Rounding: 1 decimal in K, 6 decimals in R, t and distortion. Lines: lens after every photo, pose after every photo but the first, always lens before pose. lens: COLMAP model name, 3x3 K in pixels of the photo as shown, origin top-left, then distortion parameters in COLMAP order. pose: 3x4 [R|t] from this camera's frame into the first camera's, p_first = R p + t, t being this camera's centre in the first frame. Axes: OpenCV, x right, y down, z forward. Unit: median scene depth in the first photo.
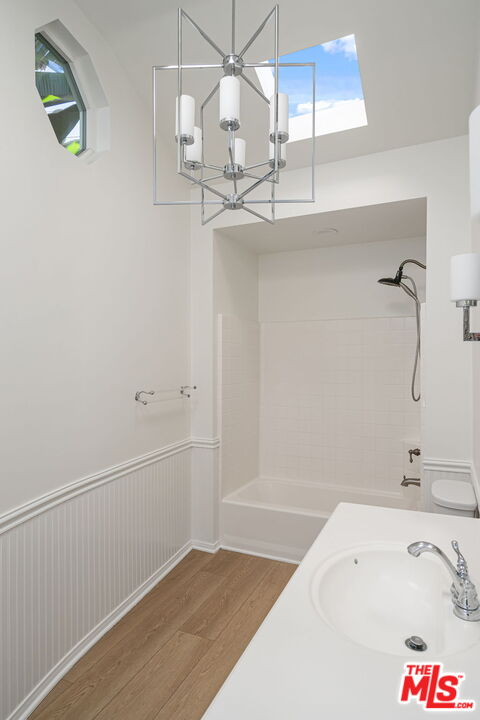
lens RADIAL K [[427.3, 0, 240.3], [0, 427.3, 360.7], [0, 0, 1]] dist [0.011511, -0.000489]
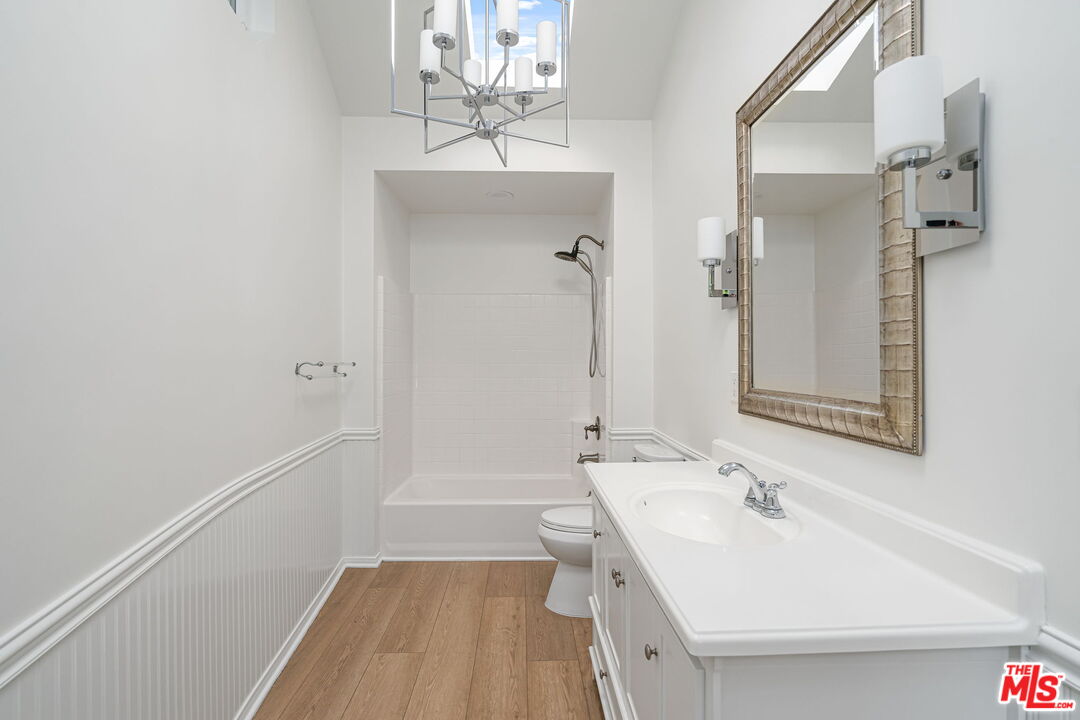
lens RADIAL K [[488.0, 0, 538.1], [0, 488.0, 360.2], [0, 0, 1]] dist [0.000692, 0.001855]
pose [[0.900047, 0.003527, 0.435778, -0.196619], [-0.003561, 0.999993, -0.000738, 0.055750], [-0.435778, -0.000888, 0.900054, 0.029450]]
